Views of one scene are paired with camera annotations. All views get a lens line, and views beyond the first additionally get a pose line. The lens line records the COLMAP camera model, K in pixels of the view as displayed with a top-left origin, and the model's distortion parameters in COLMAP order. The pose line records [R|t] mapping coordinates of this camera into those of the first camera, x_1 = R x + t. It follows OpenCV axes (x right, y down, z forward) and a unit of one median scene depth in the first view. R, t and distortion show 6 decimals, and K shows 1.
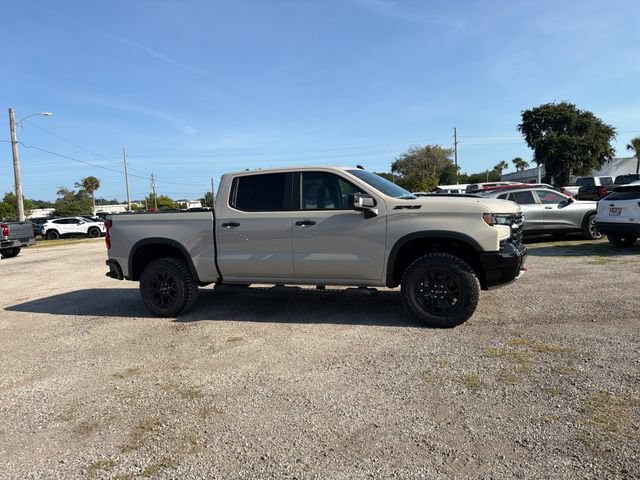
lens RADIAL K [[445.1, 0, 315.5], [0, 445.1, 236.7], [0, 0, 1]] dist [0.073926, -0.111155]
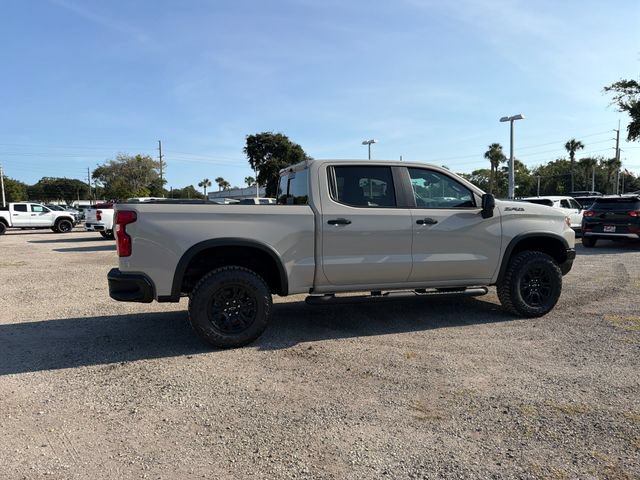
lens RADIAL K [[444.0, 0, 315.2], [0, 444.0, 243.6], [0, 0, 1]] dist [0.077827, -0.105270]
pose [[0.790874, 0.001501, 0.611977, -0.718401], [0.008975, 0.999861, -0.014051, 0.024211], [-0.611913, 0.016605, 0.790751, 0.371062]]
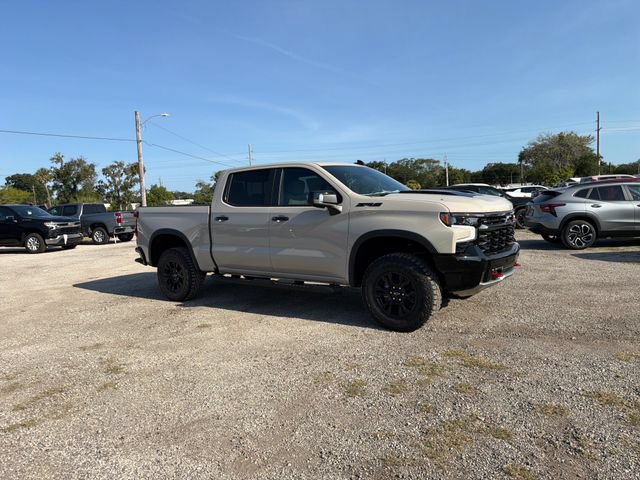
lens RADIAL K [[444.0, 0, 315.2], [0, 444.0, 243.6], [0, 0, 1]] dist [0.077827, -0.105270]
pose [[0.965941, 0.035689, -0.256289, 0.291918], [-0.027569, 0.999000, 0.035208, -0.010449], [0.257289, -0.026944, 0.965959, 0.034900]]
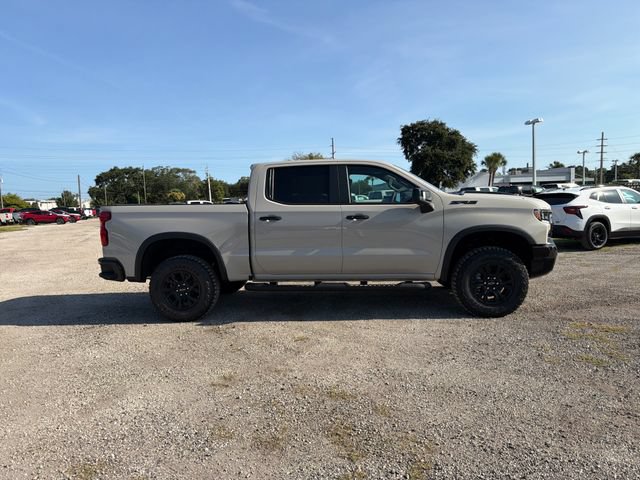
lens RADIAL K [[444.0, 0, 315.2], [0, 444.0, 243.6], [0, 0, 1]] dist [0.077827, -0.105270]
pose [[0.962848, -0.000065, 0.270044, -0.344761], [-0.001371, 0.999986, 0.005129, 0.020840], [-0.270041, -0.005309, 0.962834, 0.079948]]
